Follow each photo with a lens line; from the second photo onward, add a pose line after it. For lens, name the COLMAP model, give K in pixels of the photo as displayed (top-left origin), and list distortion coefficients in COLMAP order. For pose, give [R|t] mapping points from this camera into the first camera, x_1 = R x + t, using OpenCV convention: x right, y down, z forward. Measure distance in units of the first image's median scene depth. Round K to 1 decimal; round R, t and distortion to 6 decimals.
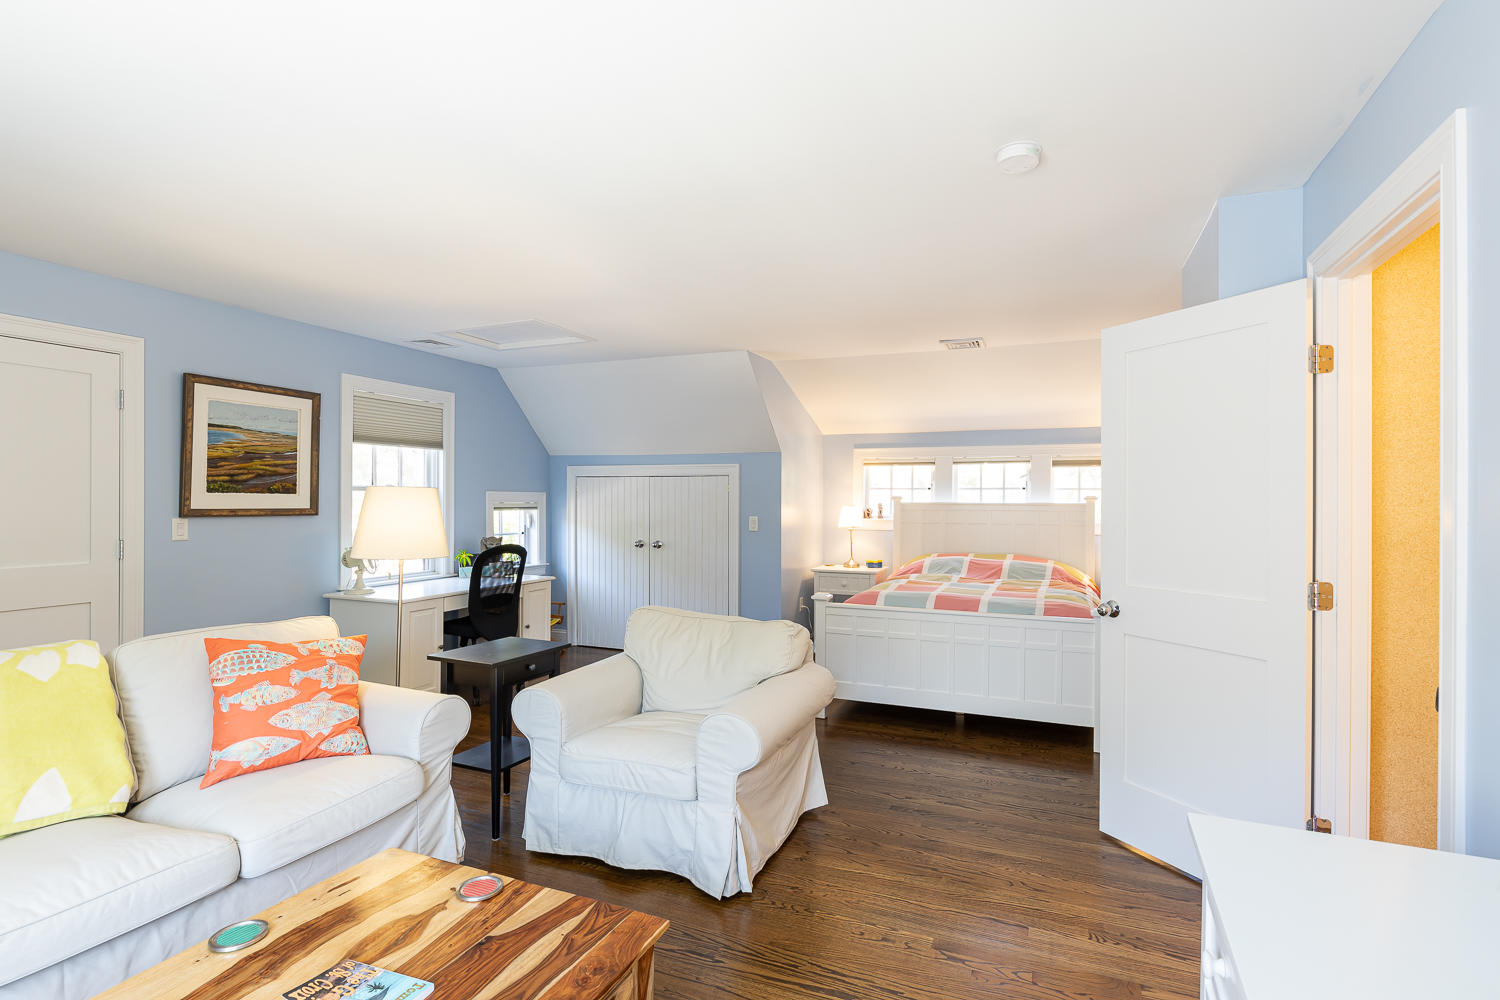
lens RADIAL K [[721.1, 0, 757.2], [0, 721.1, 499.3], [0, 0, 1]] dist [-0.004971, -0.000752]
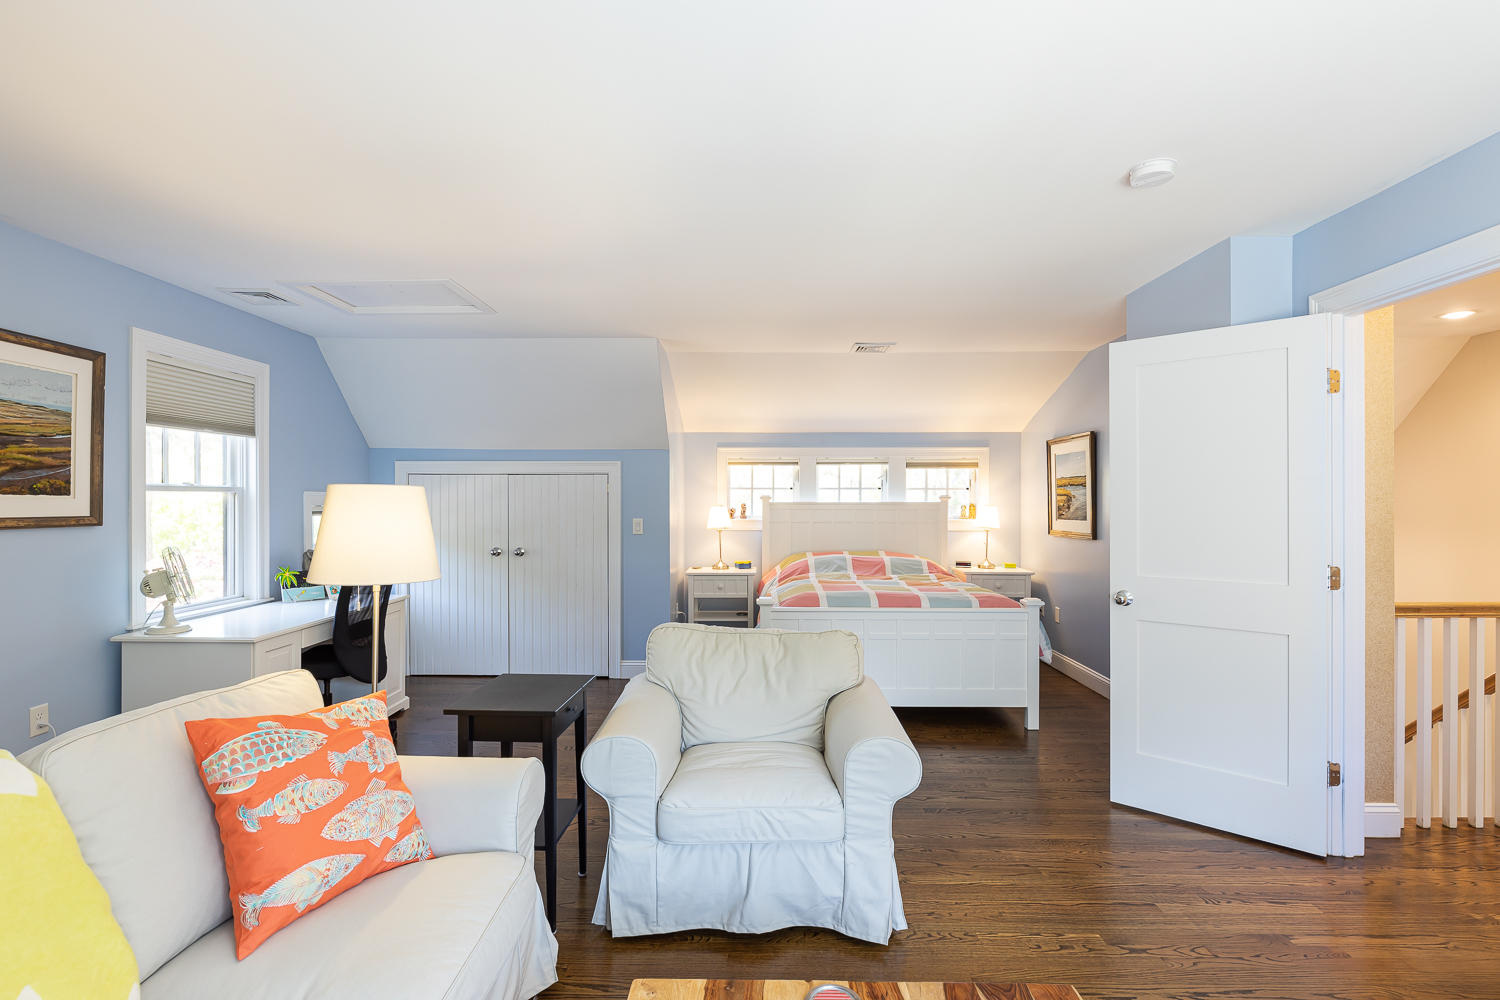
lens RADIAL K [[721.1, 0, 757.2], [0, 721.1, 499.3], [0, 0, 1]] dist [-0.004971, -0.000752]
pose [[0.931370, -0.004452, 0.364047, -0.278550], [0.004293, 0.999990, 0.001244, -0.001727], [-0.364049, 0.000404, 0.931380, 0.116071]]
